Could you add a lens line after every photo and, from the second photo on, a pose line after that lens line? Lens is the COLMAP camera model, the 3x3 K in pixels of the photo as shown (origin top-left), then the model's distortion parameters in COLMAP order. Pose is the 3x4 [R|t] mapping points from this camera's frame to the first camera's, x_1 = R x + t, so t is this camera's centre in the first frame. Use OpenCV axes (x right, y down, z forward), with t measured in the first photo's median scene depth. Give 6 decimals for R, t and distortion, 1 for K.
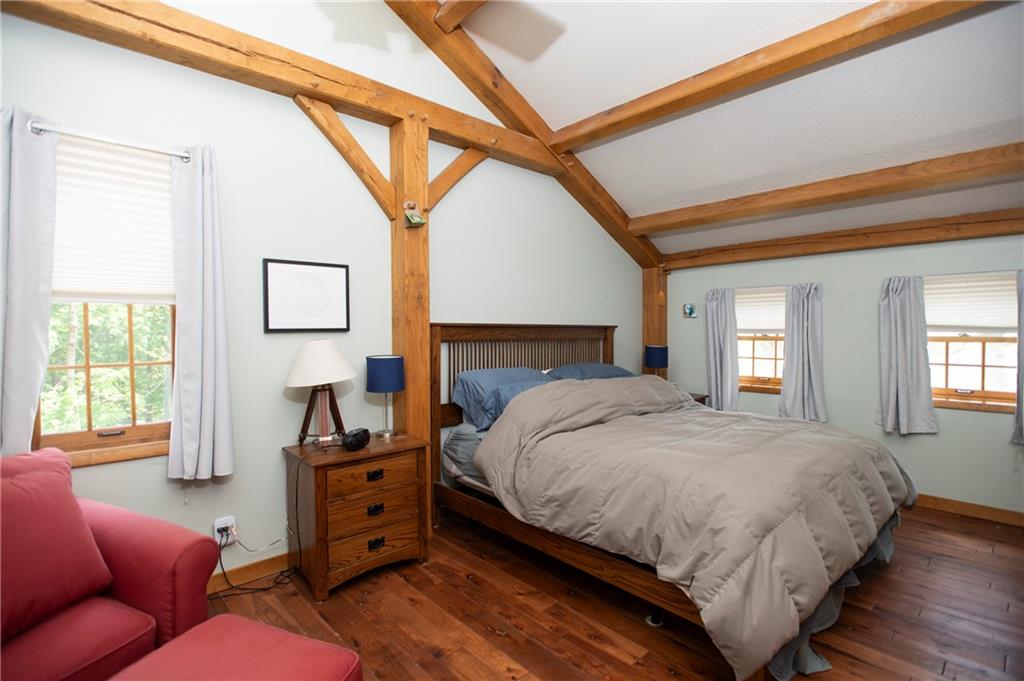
lens RADIAL K [[494.1, 0, 511.7], [0, 494.1, 335.5], [0, 0, 1]] dist [-0.010369, -0.000618]
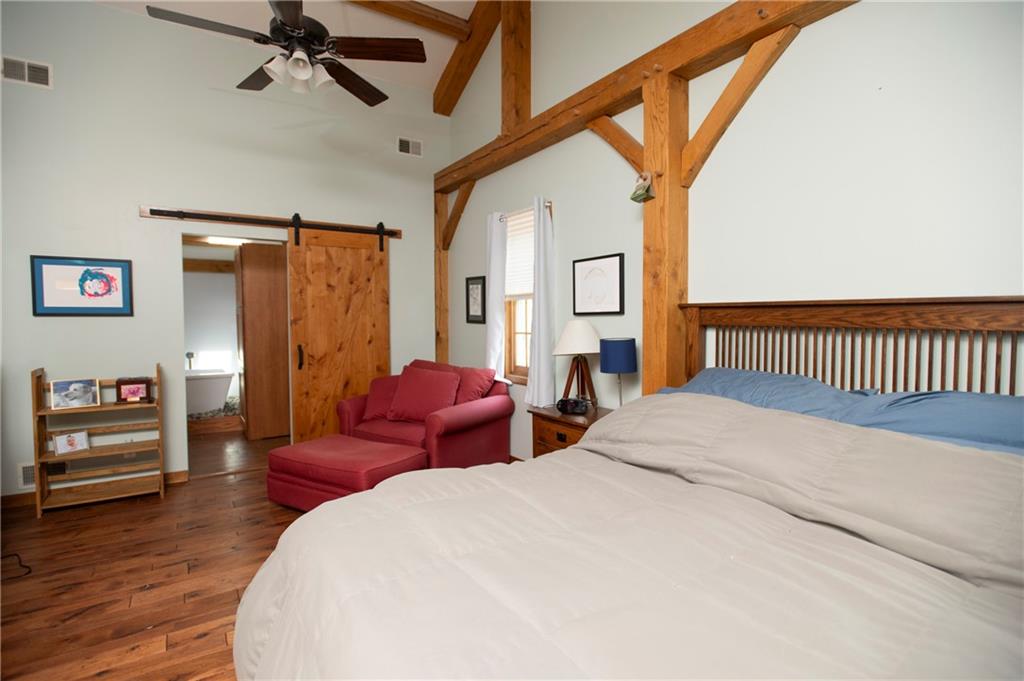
lens RADIAL K [[494.1, 0, 513.9], [0, 494.1, 337.0], [0, 0, 1]] dist [-0.010369, -0.000618]
pose [[-0.156956, 0.047492, -0.986463, 0.736853], [0.000988, 0.998850, 0.047931, -0.009669], [0.987605, 0.006548, -0.156822, 0.883363]]
